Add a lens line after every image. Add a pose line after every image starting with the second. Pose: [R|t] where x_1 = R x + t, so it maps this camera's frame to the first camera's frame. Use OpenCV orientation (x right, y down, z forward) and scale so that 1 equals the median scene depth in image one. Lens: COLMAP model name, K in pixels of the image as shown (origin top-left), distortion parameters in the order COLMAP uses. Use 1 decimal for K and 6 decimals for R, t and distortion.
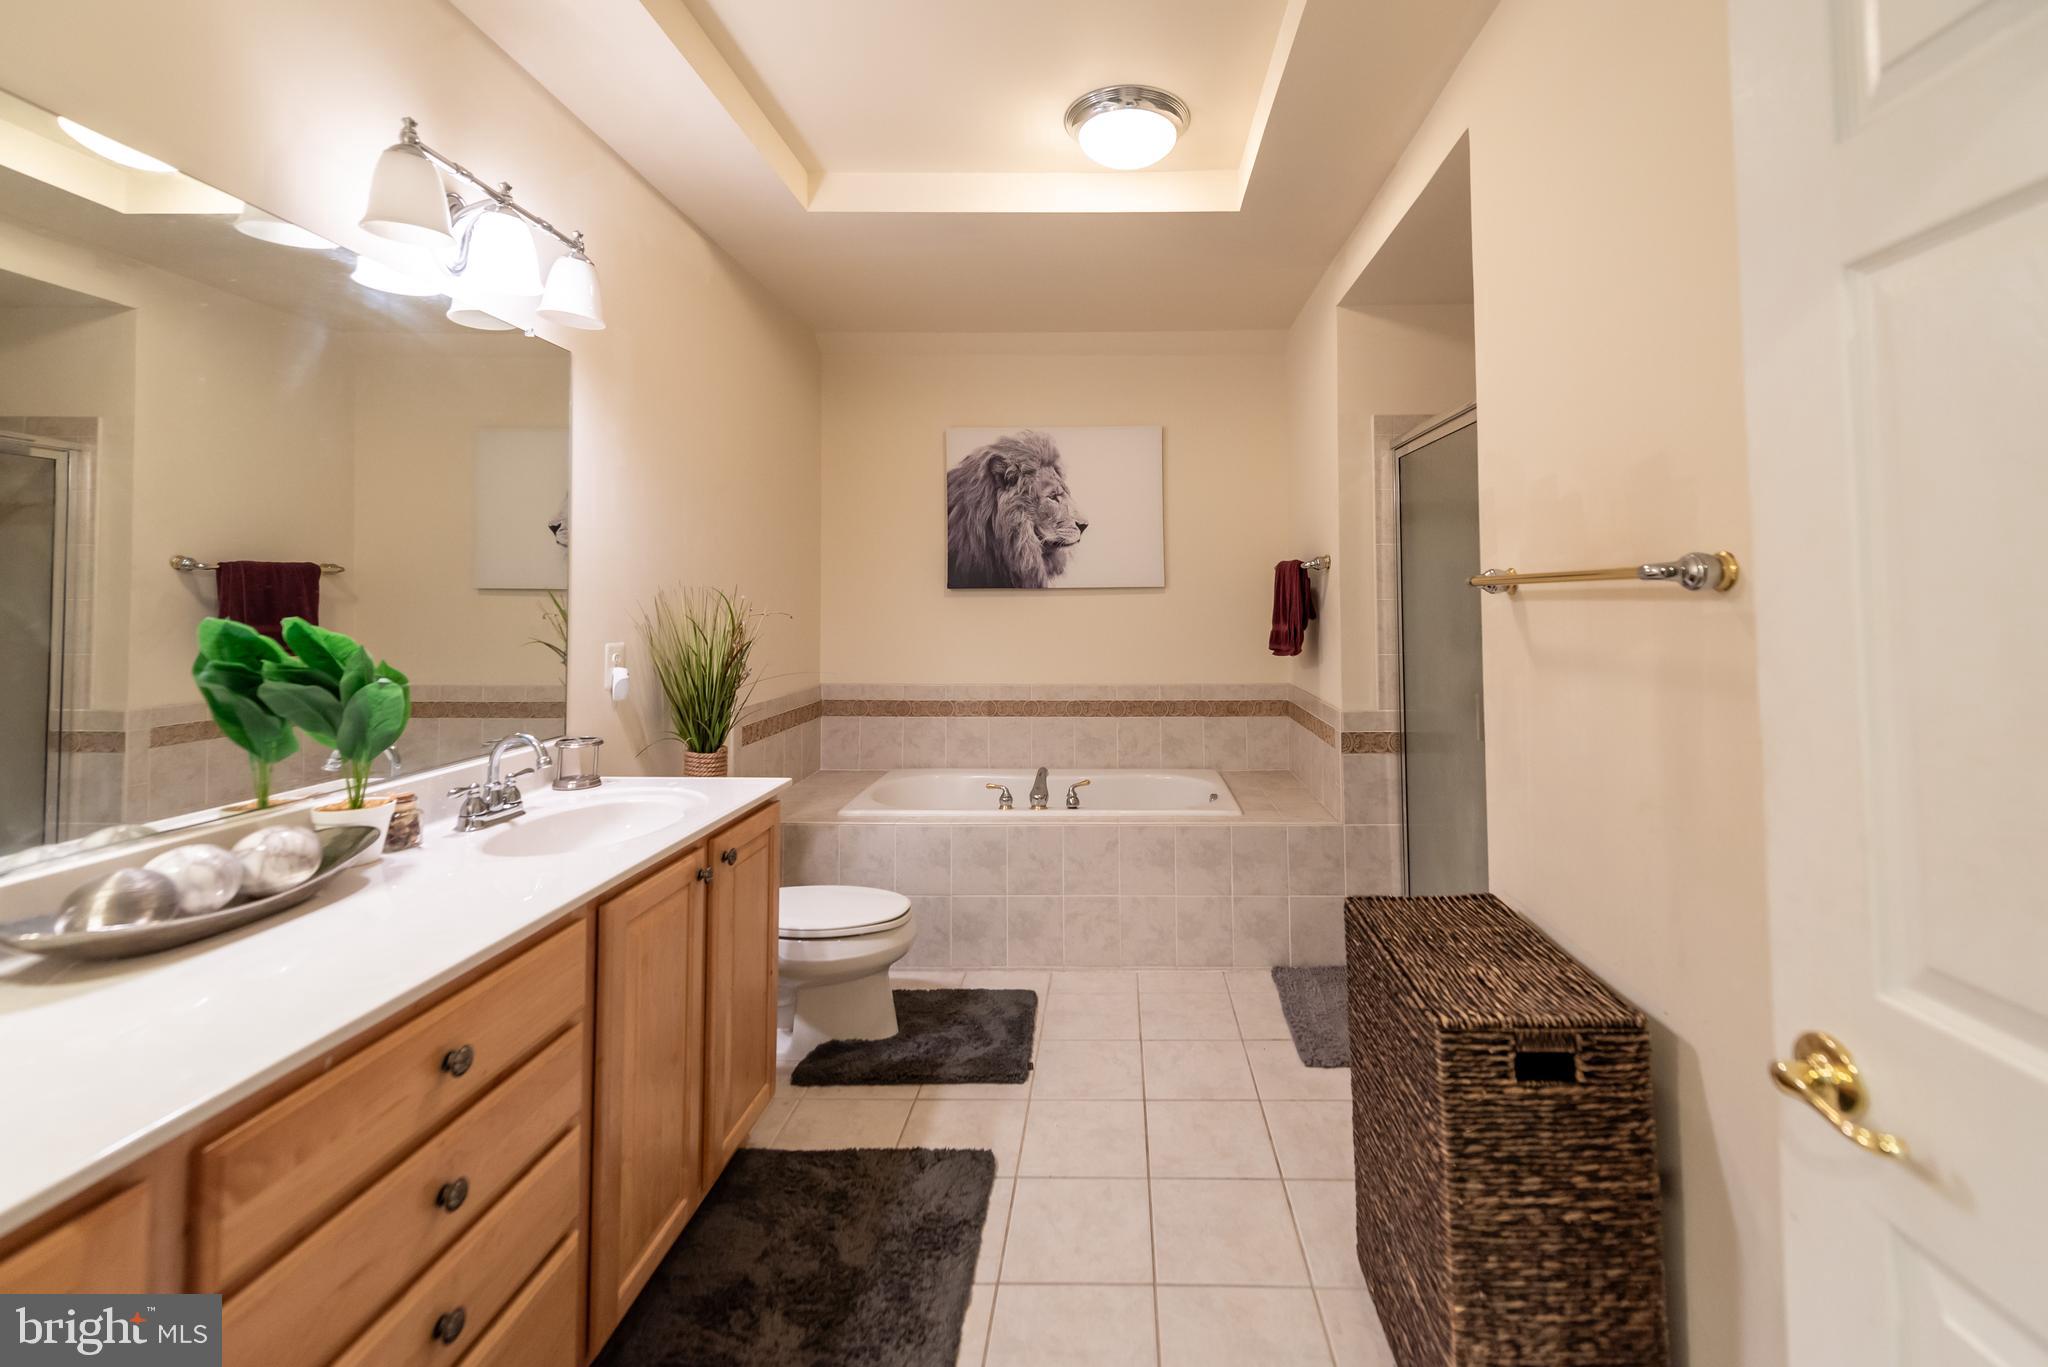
lens RADIAL K [[848.1, 0, 1024.9], [0, 848.1, 565.1], [0, 0, 1]] dist [0.021188, -0.008777]
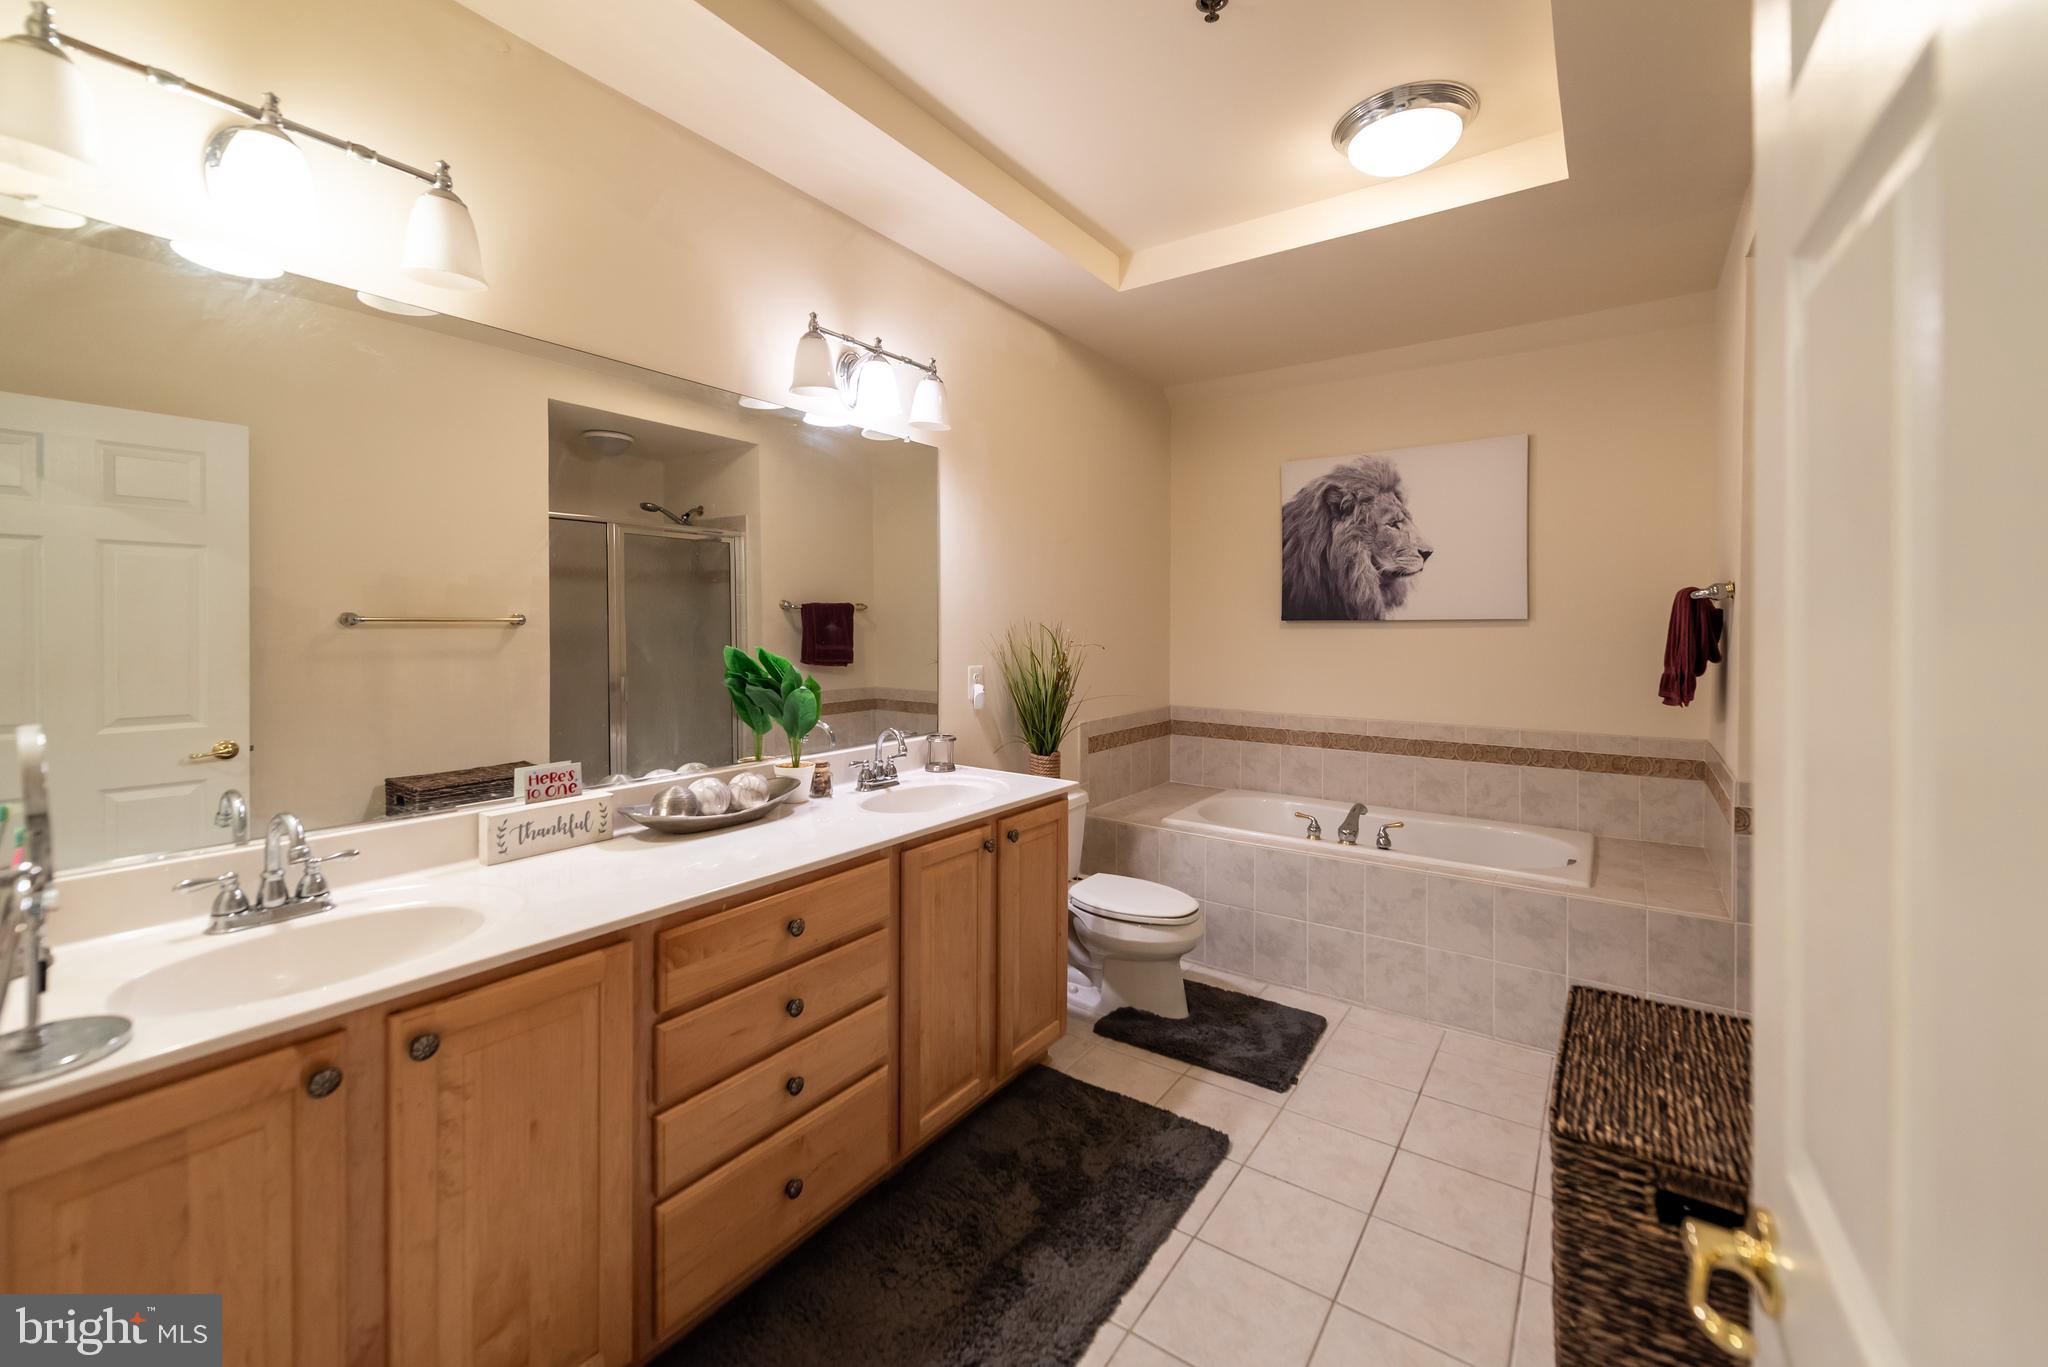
lens RADIAL K [[831.3, 0, 1015.8], [0, 831.3, 620.7], [0, 0, 1]] dist [0.020111, -0.007850]
pose [[0.821957, 0.000968, -0.569549, 0.318284], [0.024361, 0.999024, 0.036855, -0.024929], [0.569029, -0.044168, 0.821131, -0.015485]]
